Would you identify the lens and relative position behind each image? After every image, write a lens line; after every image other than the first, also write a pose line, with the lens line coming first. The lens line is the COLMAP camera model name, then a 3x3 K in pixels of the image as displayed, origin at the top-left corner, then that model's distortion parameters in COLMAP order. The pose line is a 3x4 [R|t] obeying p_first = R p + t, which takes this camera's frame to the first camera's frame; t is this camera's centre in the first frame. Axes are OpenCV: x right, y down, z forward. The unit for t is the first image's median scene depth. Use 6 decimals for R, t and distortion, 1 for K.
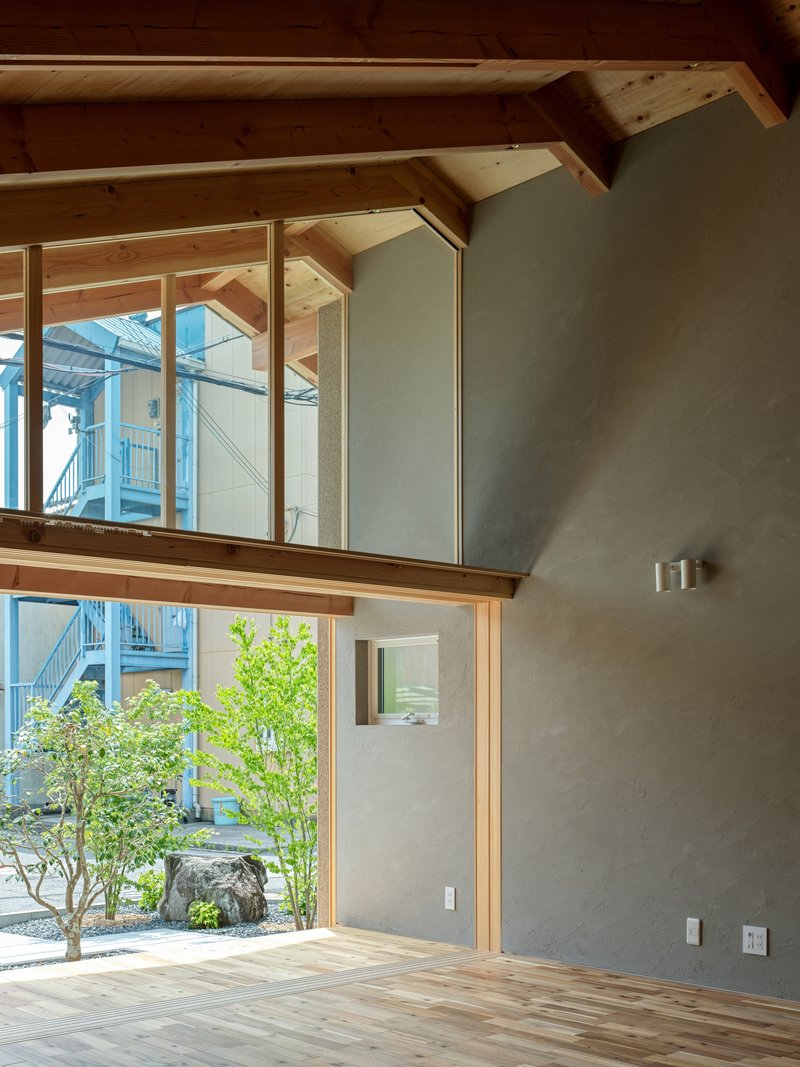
lens RADIAL K [[1243.5, 0, 400.0], [0, 1243.5, 533.5], [0, 0, 1]] dist [-0.000475, -0.027132]
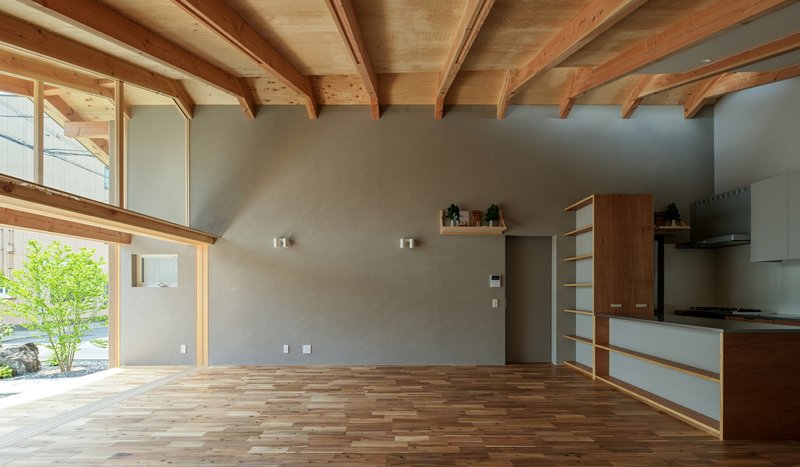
lens RADIAL K [[334.4, 0, 399.9], [0, 334.4, 246.3], [0, 0, 1]] dist [-0.000441, -0.000099]
pose [[0.673635, 0.096709, 0.732710, -0.193823], [-0.117657, 0.992791, -0.022867, 0.023419], [-0.729639, -0.070804, 0.680157, 0.144987]]
